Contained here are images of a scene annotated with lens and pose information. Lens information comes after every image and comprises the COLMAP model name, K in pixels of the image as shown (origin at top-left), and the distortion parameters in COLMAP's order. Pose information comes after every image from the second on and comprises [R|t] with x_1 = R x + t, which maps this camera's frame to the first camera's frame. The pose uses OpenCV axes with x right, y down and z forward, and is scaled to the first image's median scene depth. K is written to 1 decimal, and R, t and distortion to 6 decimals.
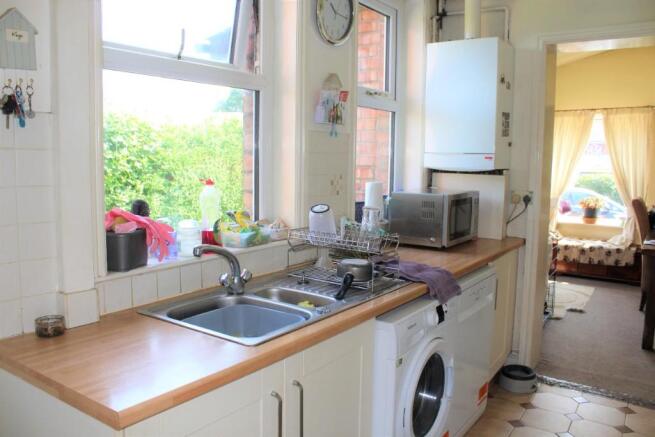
lens RADIAL K [[543.0, 0, 327.5], [0, 543.0, 218.5], [0, 0, 1]] dist [-0.167111, 0.147382]
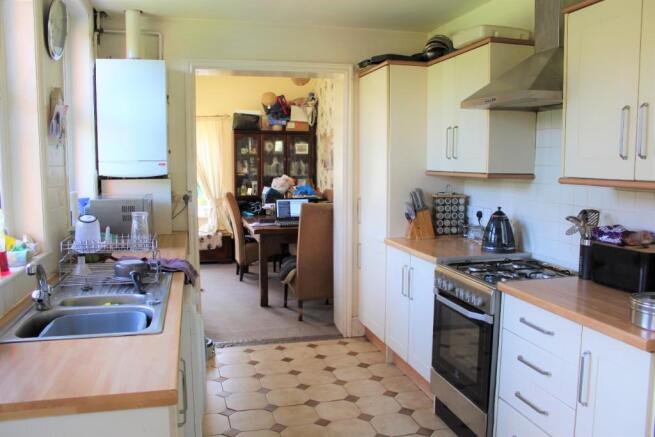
lens RADIAL K [[543.0, 0, 327.5], [0, 543.0, 218.5], [0, 0, 1]] dist [-0.167111, 0.147382]
pose [[0.652166, -0.094078, 0.752216, -0.326043], [0.094086, 0.994643, 0.042825, -0.011926], [-0.752215, 0.042844, 0.657524, -0.023554]]
